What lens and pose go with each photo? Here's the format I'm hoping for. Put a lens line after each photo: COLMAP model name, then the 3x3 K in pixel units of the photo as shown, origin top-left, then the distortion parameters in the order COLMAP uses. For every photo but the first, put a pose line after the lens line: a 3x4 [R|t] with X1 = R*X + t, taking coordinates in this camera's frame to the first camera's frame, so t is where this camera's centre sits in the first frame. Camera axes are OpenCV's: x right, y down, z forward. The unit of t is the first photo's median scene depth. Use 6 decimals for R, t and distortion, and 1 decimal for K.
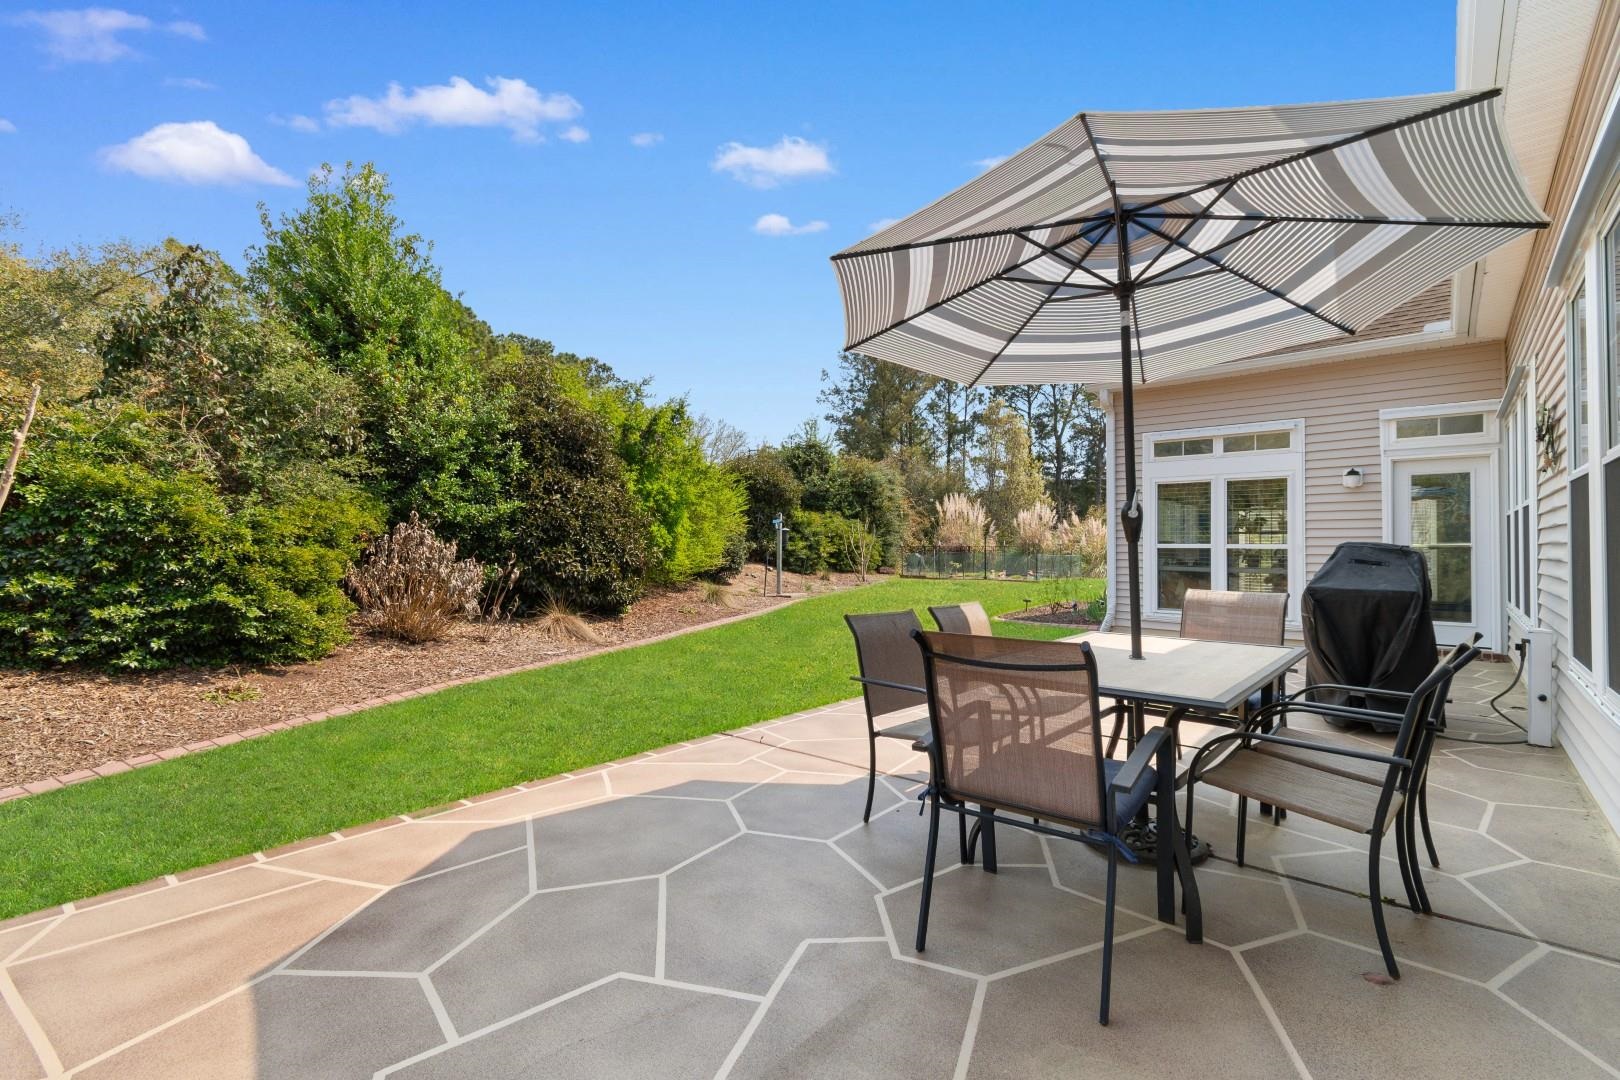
lens RADIAL K [[719.1, 0, 813.7], [0, 719.1, 540.0], [0, 0, 1]] dist [-0.001976, 0.000737]
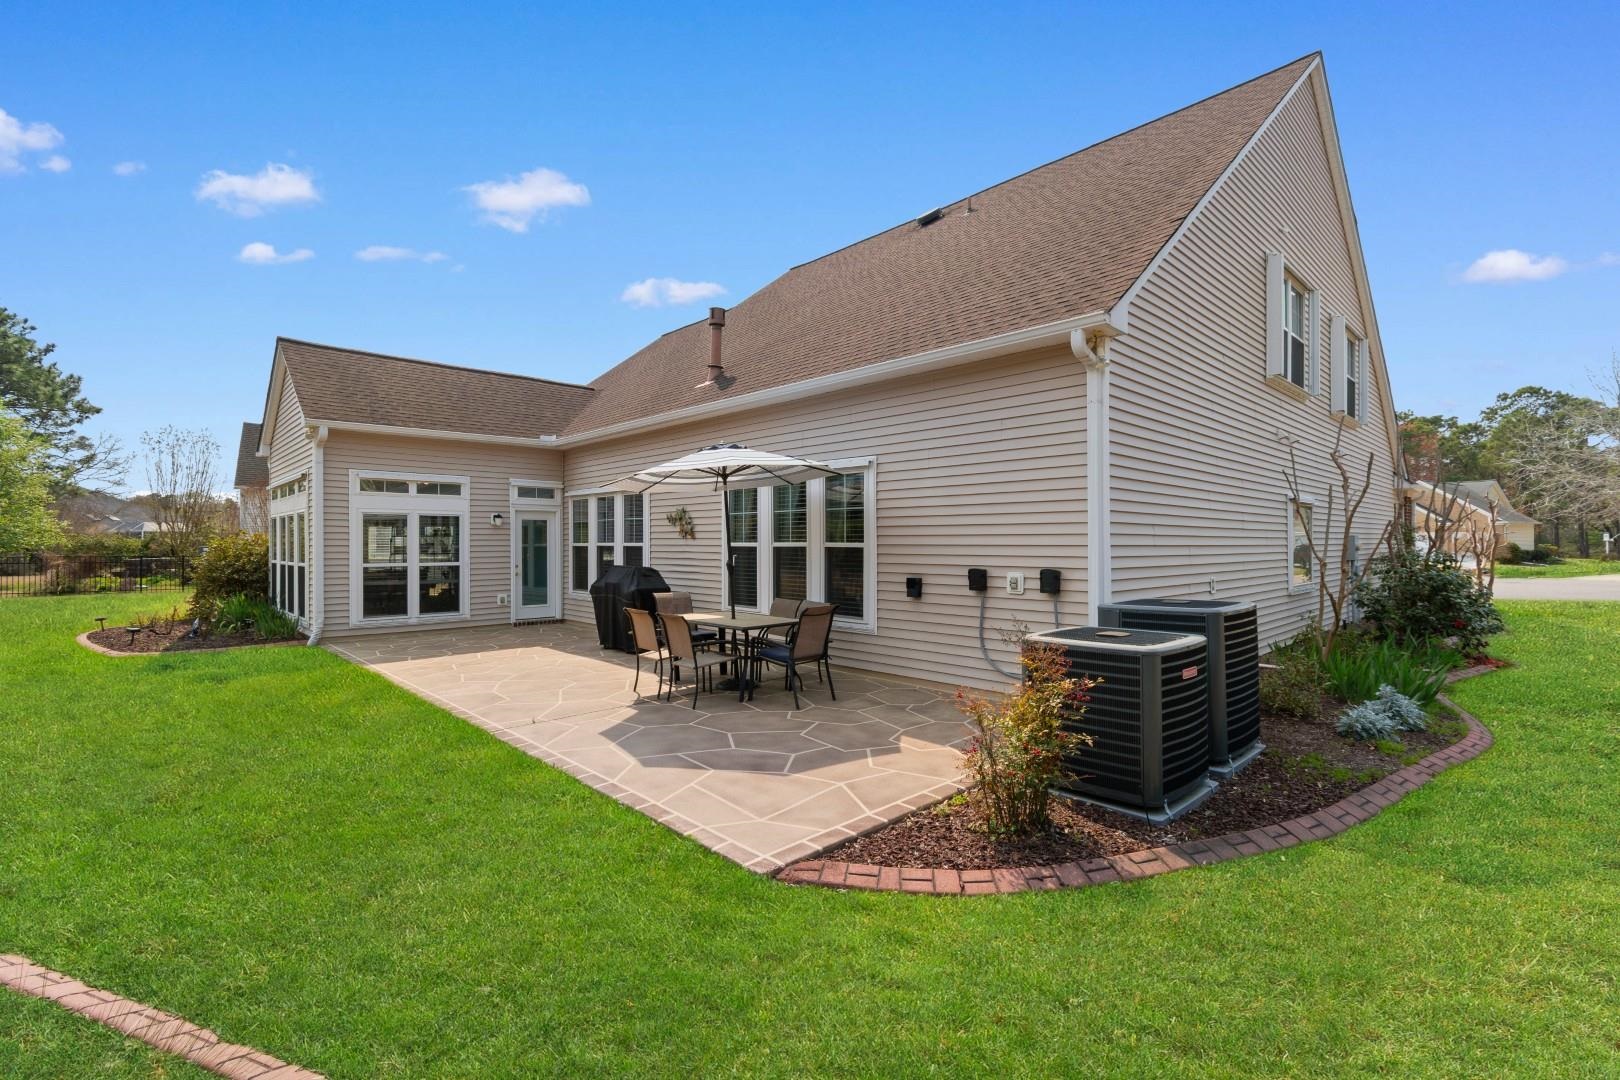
lens RADIAL K [[719.1, 0, 812.2], [0, 719.1, 538.8], [0, 0, 1]] dist [-0.001976, 0.000737]
pose [[0.097147, -0.000038, 0.995270, -0.788629], [-0.011554, 0.999933, 0.001166, -0.055164], [-0.995203, -0.011613, 0.097140, 0.159038]]
